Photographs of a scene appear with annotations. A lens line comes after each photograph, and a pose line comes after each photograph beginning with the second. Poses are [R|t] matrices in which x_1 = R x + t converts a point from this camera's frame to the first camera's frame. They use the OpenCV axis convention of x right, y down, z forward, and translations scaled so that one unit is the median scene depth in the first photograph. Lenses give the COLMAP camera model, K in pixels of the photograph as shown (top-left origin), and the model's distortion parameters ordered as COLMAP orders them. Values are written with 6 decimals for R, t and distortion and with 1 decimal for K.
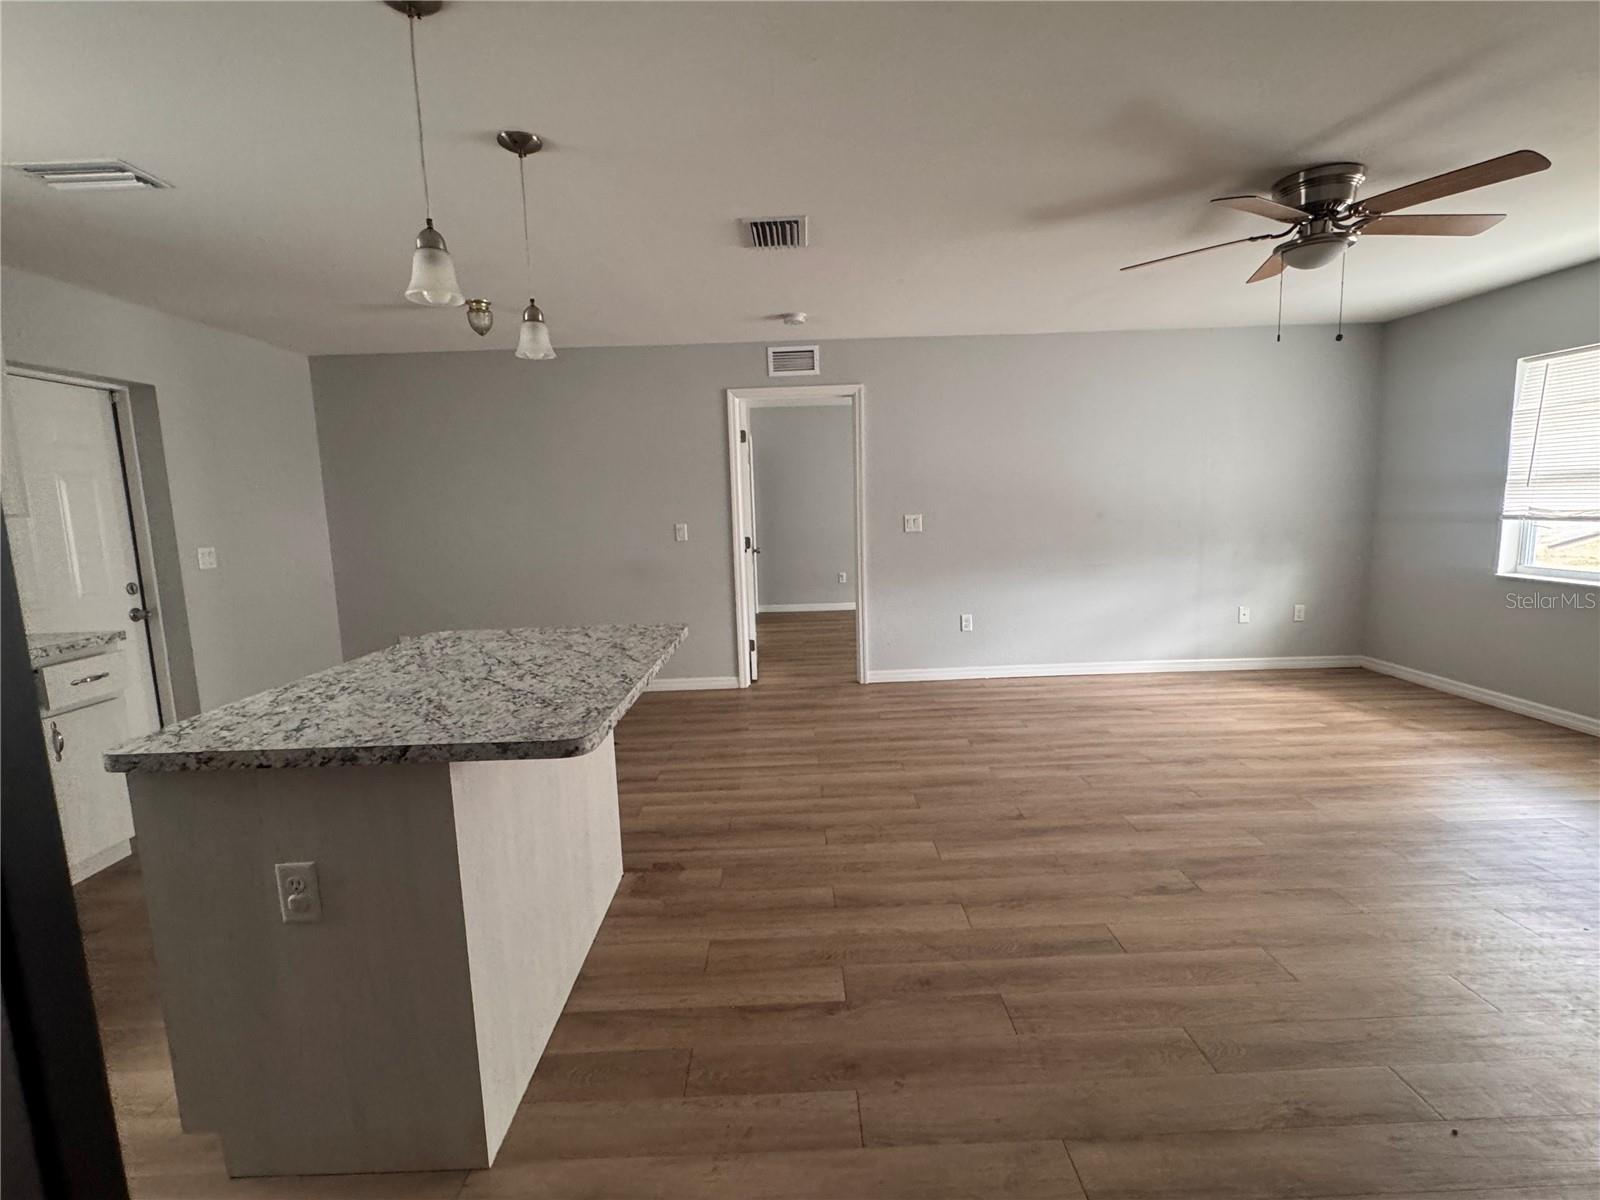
lens RADIAL K [[745.4, 0, 796.5], [0, 745.4, 599.1], [0, 0, 1]] dist [-0.005199, 0.000906]
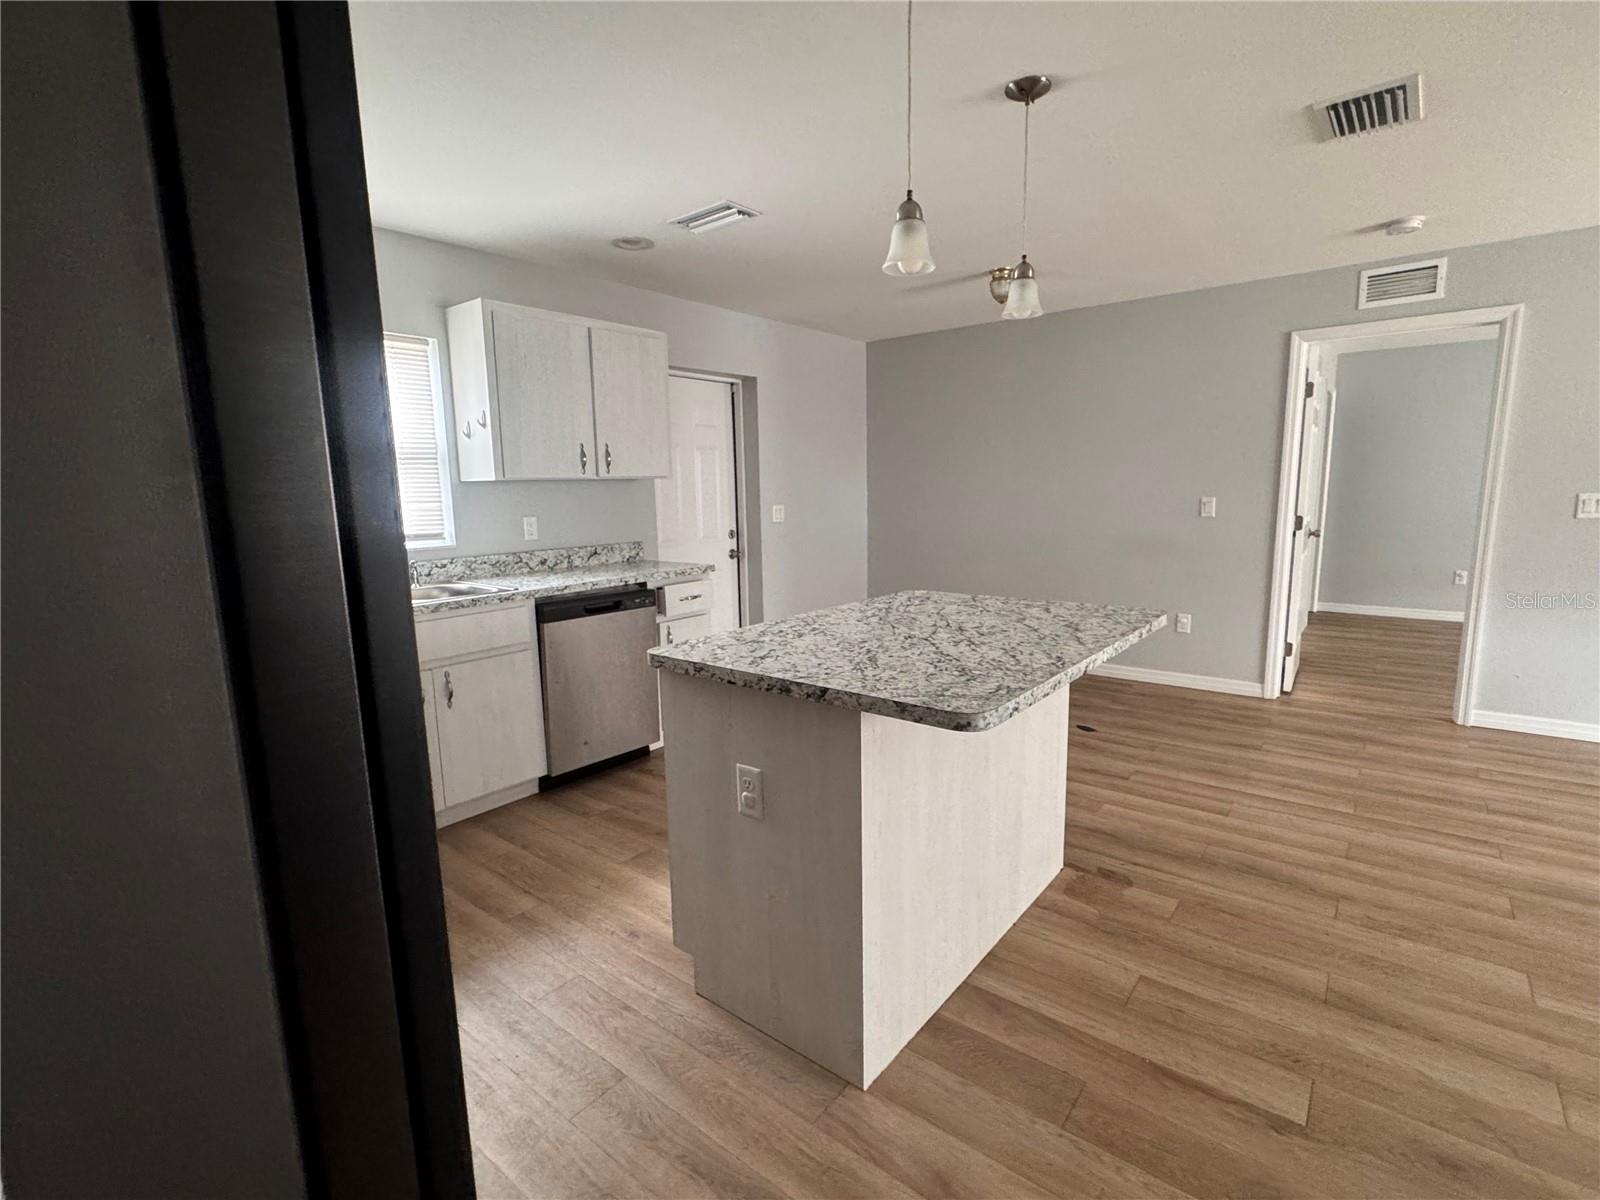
lens RADIAL K [[745.4, 0, 796.2], [0, 745.4, 599.7], [0, 0, 1]] dist [-0.005199, 0.000906]
pose [[0.771236, 0.113460, -0.626356, 0.061942], [-0.088684, 0.993542, 0.070775, -0.003270], [0.630341, 0.000963, 0.776317, 0.062710]]
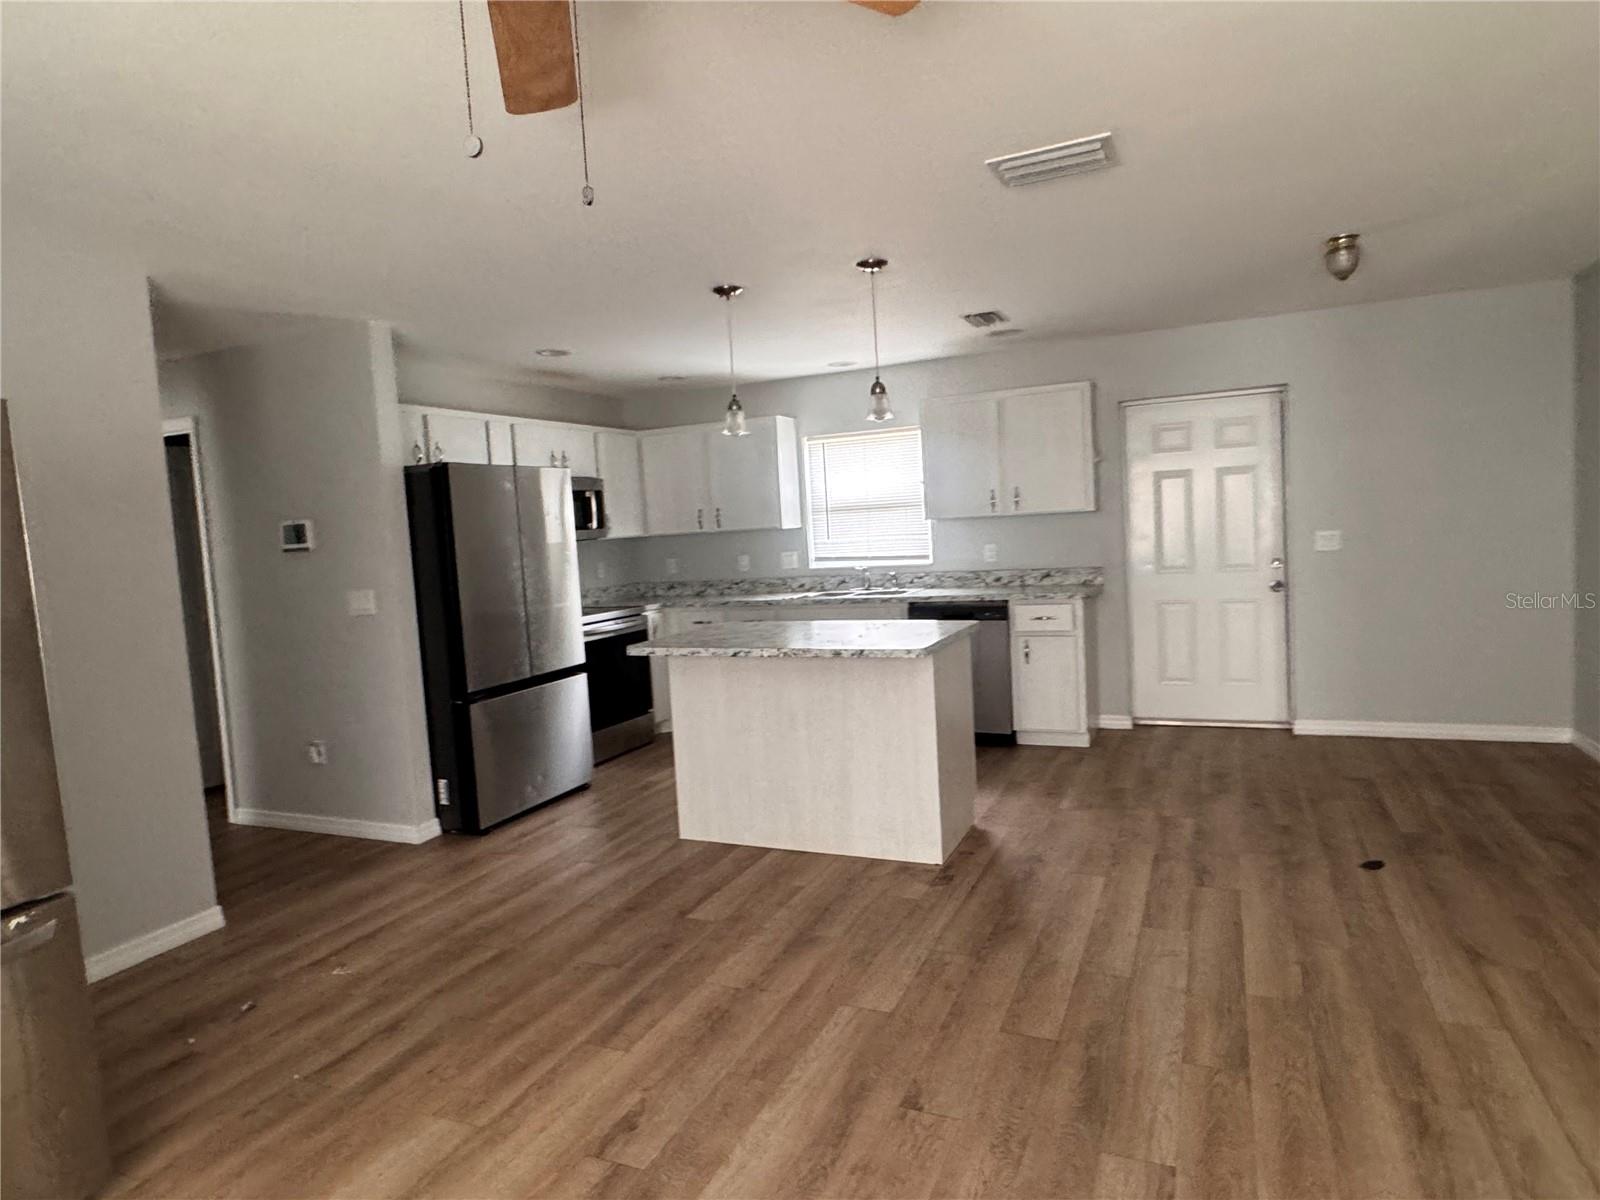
lens RADIAL K [[957.8, 0, 791.5], [0, 957.8, 594.1], [0, 0, 1]] dist [-0.004096, 0.002488]
pose [[-0.415575, 0.123602, -0.901122, 1.157721], [-0.048286, 0.986329, 0.157557, -0.251690], [0.908276, 0.108988, -0.403925, 1.420955]]
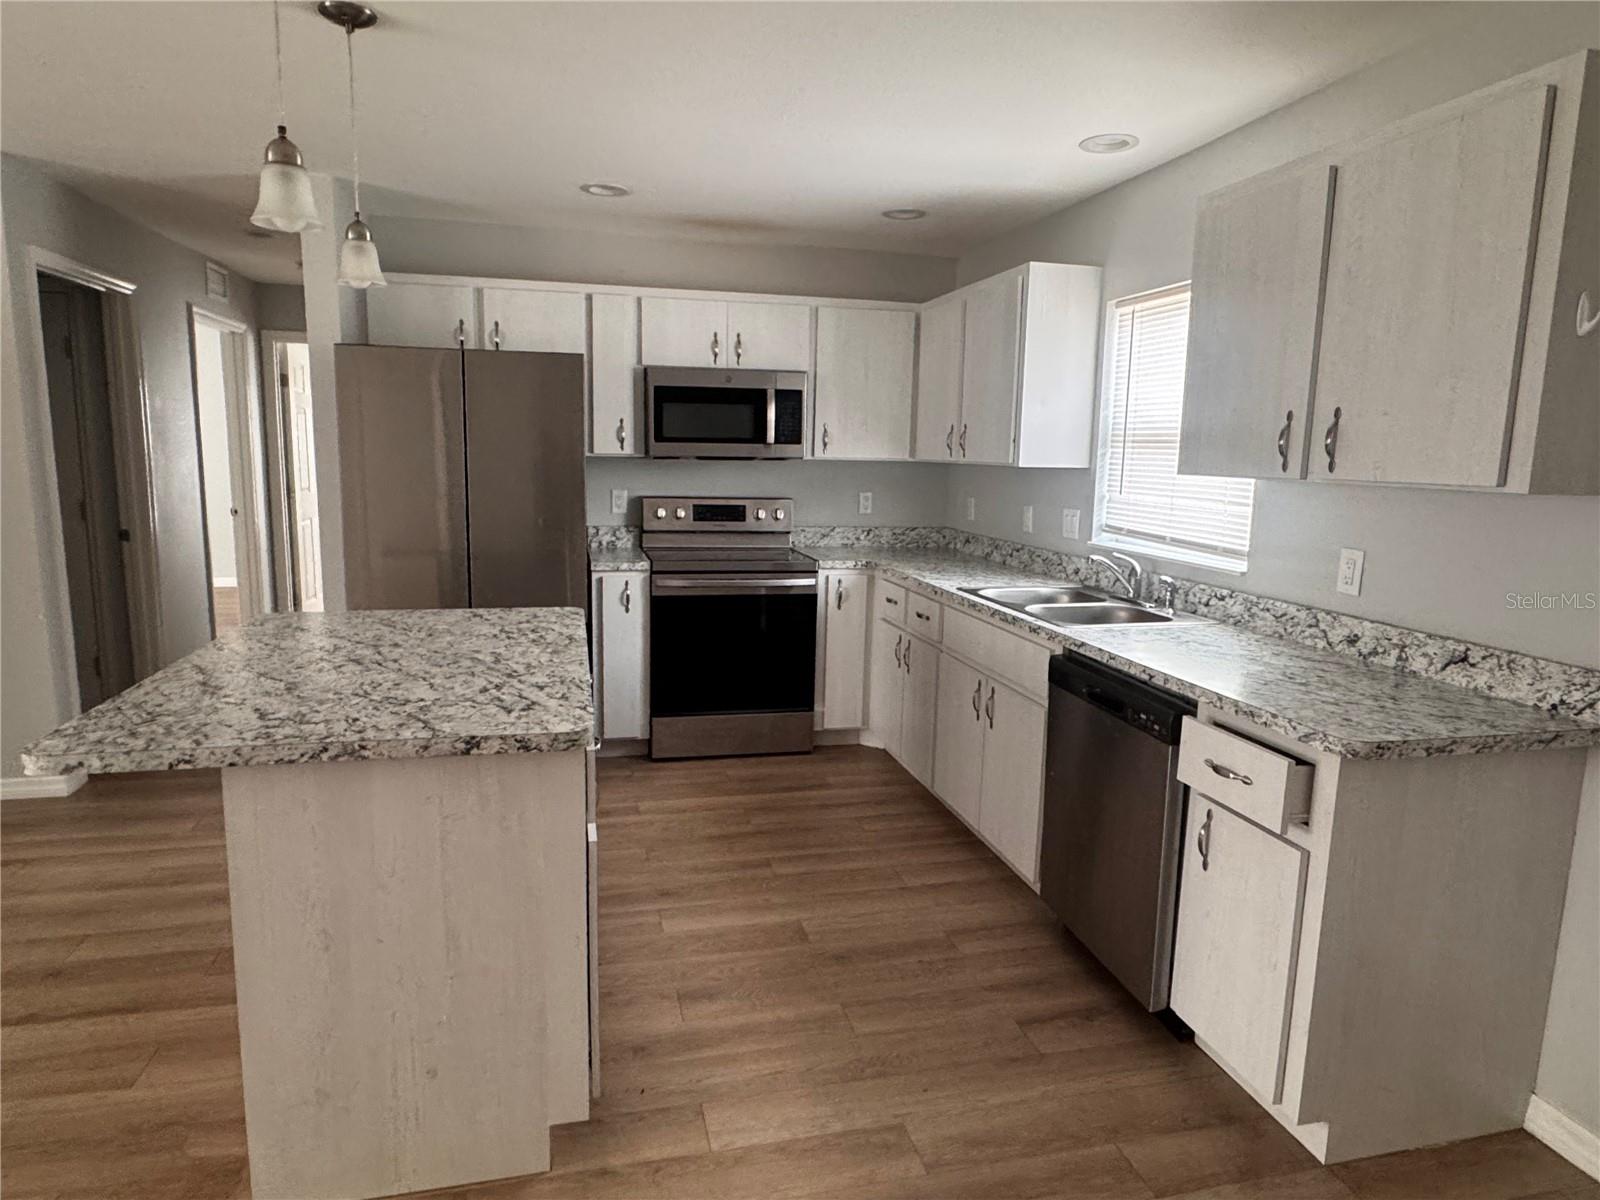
lens RADIAL K [[957.8, 0, 795.9], [0, 957.8, 593.4], [0, 0, 1]] dist [-0.004096, 0.002488]
pose [[-0.973989, 0.047227, -0.221621, -0.502539], [-0.018308, 0.958441, 0.284703, -0.244432], [0.225857, 0.281354, -0.932646, 1.685892]]
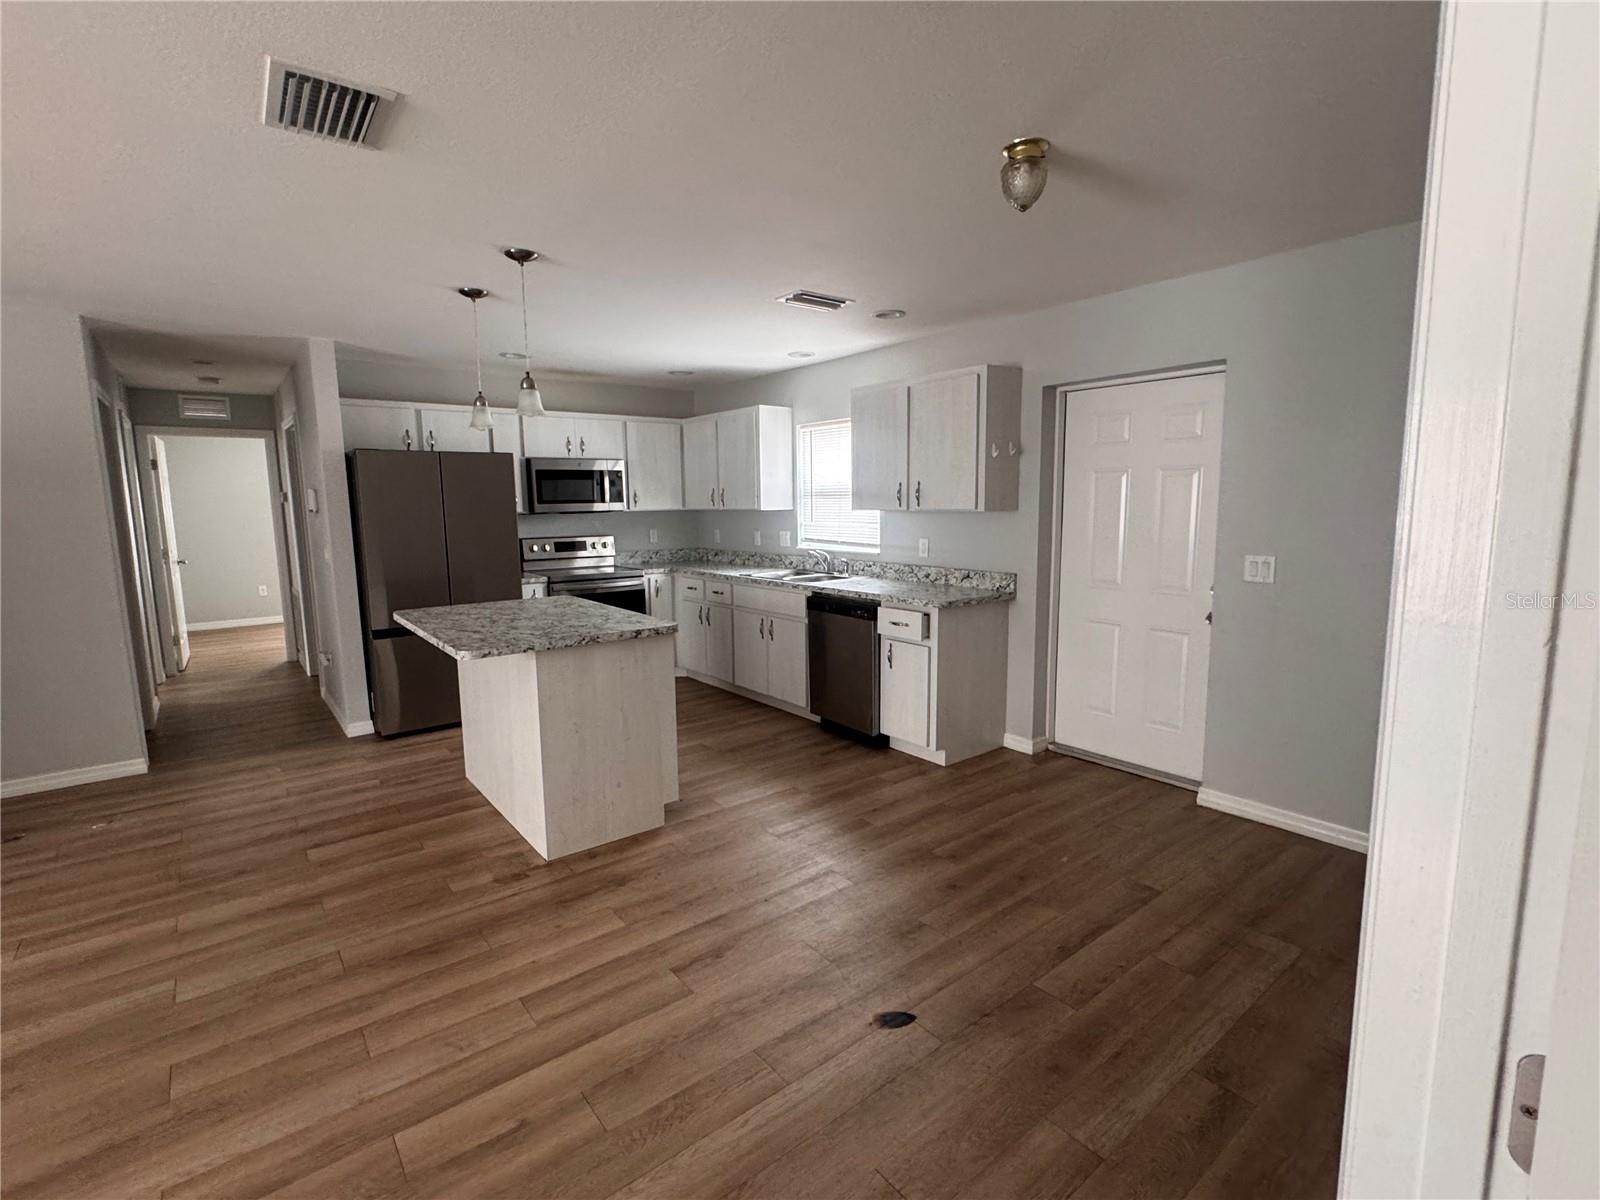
lens RADIAL K [[745.4, 0, 796.7], [0, 745.4, 601.9], [0, 0, 1]] dist [-0.005199, 0.000906]
pose [[-0.788875, 0.126597, -0.601373, 0.100169], [-0.042501, 0.964971, 0.258892, -0.331058], [0.613082, 0.229792, -0.755861, 2.124252]]
